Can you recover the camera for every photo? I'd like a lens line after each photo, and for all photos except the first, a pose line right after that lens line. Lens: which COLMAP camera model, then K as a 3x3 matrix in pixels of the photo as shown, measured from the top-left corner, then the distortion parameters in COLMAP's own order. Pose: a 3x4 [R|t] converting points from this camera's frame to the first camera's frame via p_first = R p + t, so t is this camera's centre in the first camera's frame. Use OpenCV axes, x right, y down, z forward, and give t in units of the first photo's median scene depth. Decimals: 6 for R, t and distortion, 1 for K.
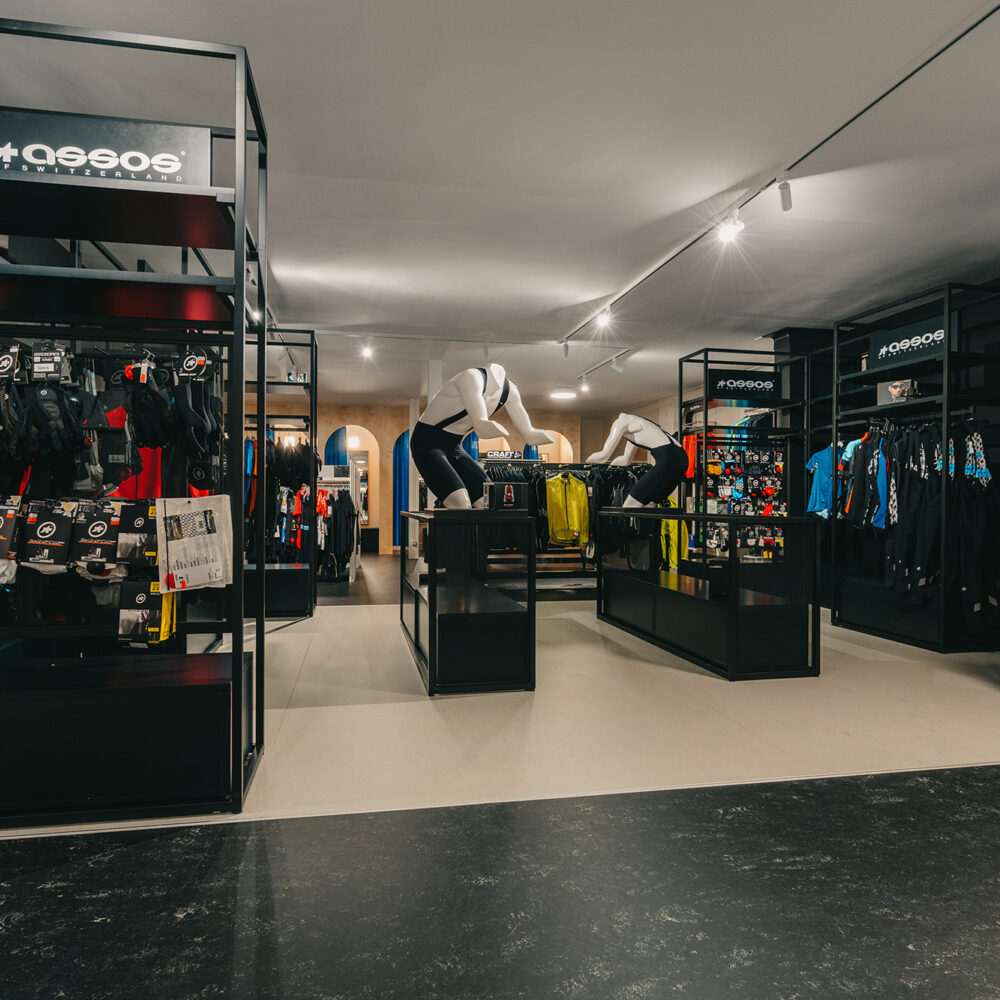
lens RADIAL K [[710.6, 0, 500.0], [0, 710.6, 500.0], [0, 0, 1]] dist [-0.004808, -0.002834]
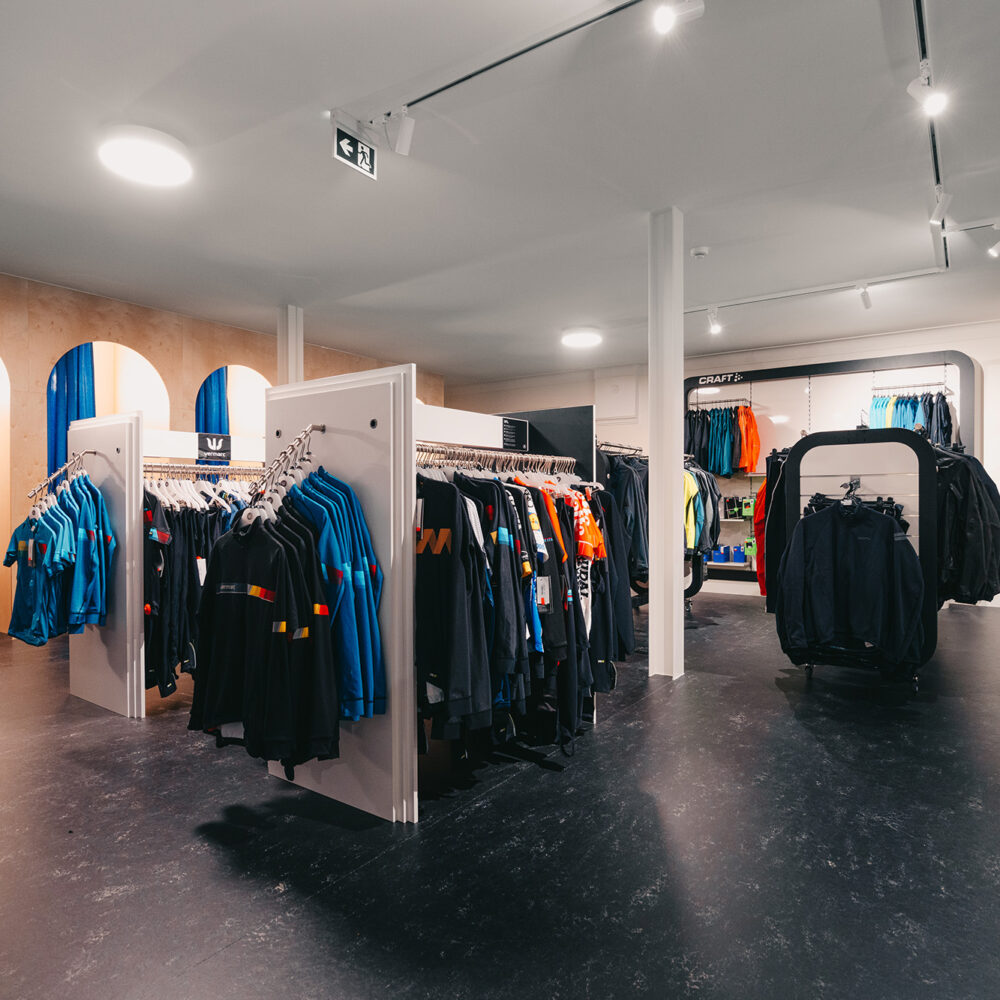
lens RADIAL K [[679.7, 0, 500.0], [0, 679.7, 500.0], [0, 0, 1]] dist [-0.002783, 0.000307]
pose [[0.715128, -0.007801, 0.698950, -1.840783], [0.006941, 0.999968, 0.004059, -0.023649], [-0.698959, 0.001948, 0.715159, 2.846270]]
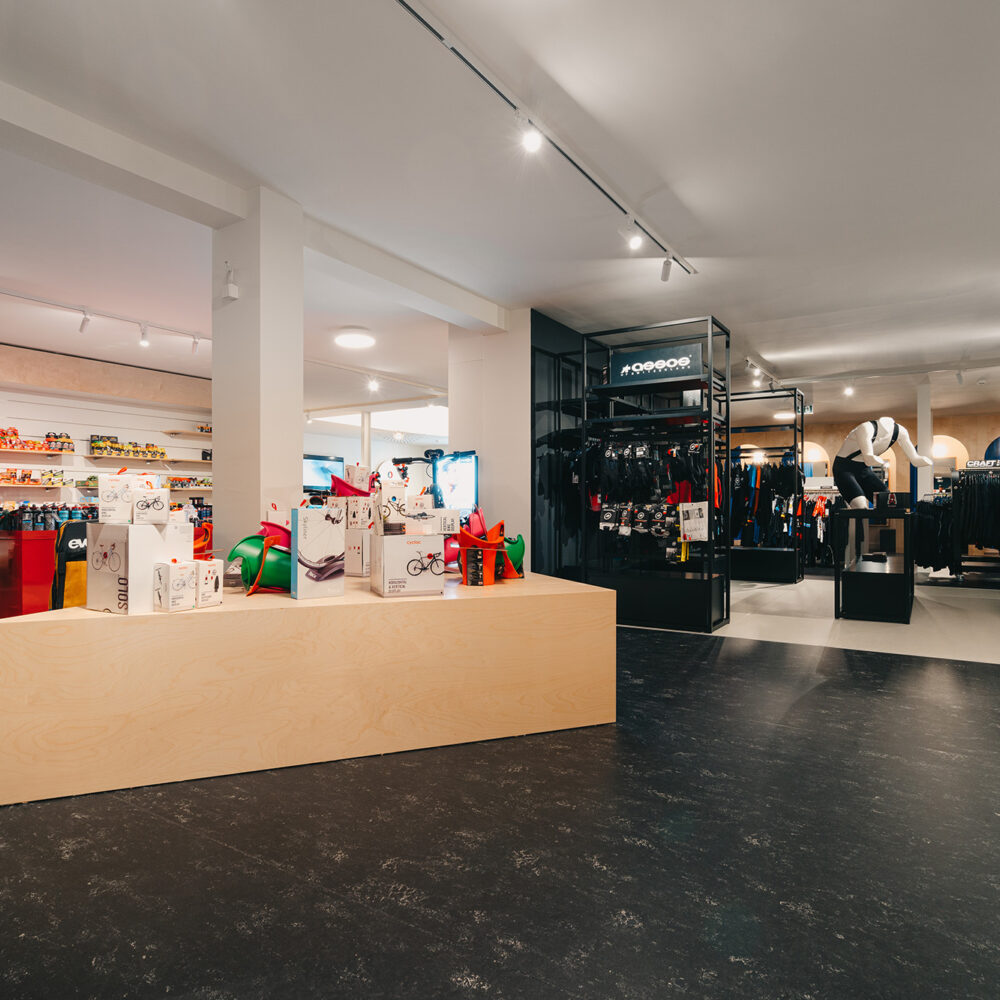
lens RADIAL K [[680.4, 0, 499.9], [0, 680.4, 506.4], [0, 0, 1]] dist [0.001307, 0.001996]
pose [[0.721141, -0.001919, -0.692786, 0.671528], [0.003338, 0.999994, 0.000704, 0.005187], [0.692780, -0.002820, 0.721143, -1.085216]]
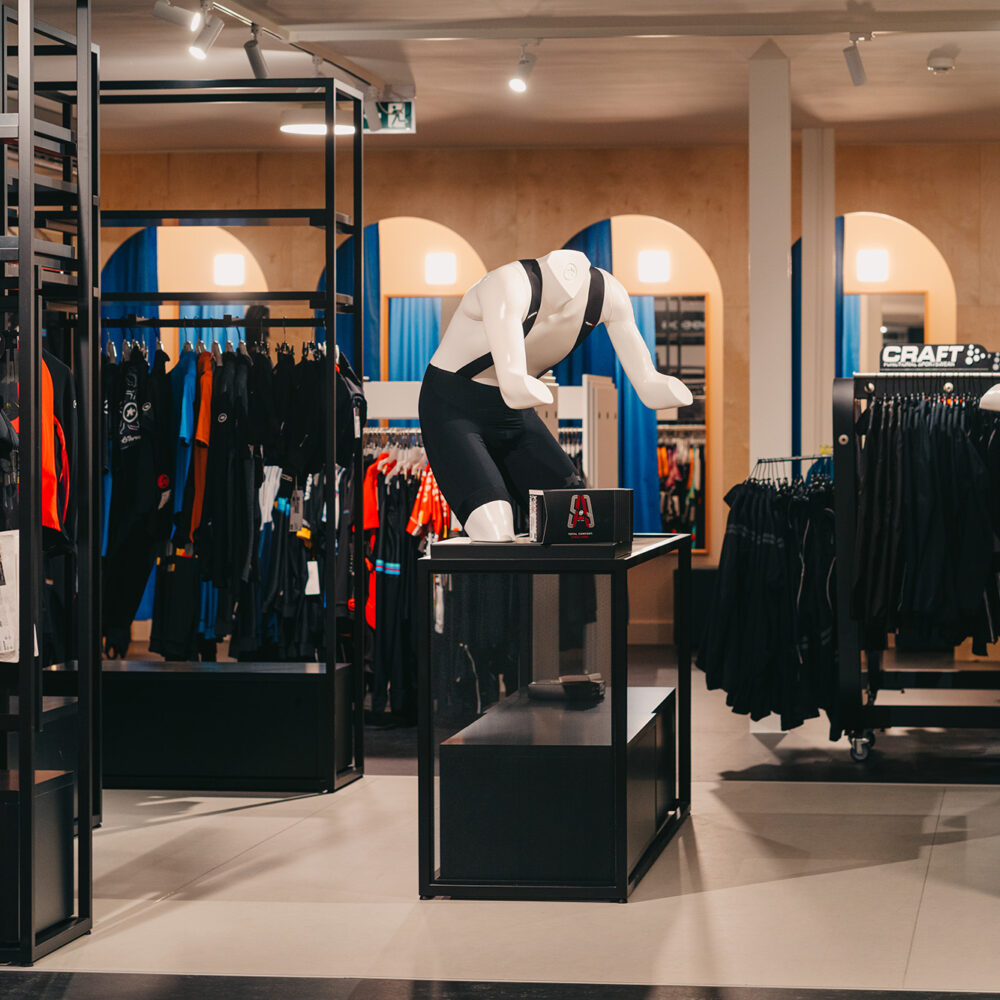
lens RADIAL K [[3541.9, 0, 500.0], [0, 3541.9, 500.0], [0, 0, 1]] dist [0.177264, -0.807351]
pose [[0.943948, 0.003570, -0.330075, 1.220215], [0.003877, 0.999753, 0.021901, -0.112154], [0.330072, -0.021953, 0.943701, -2.151589]]
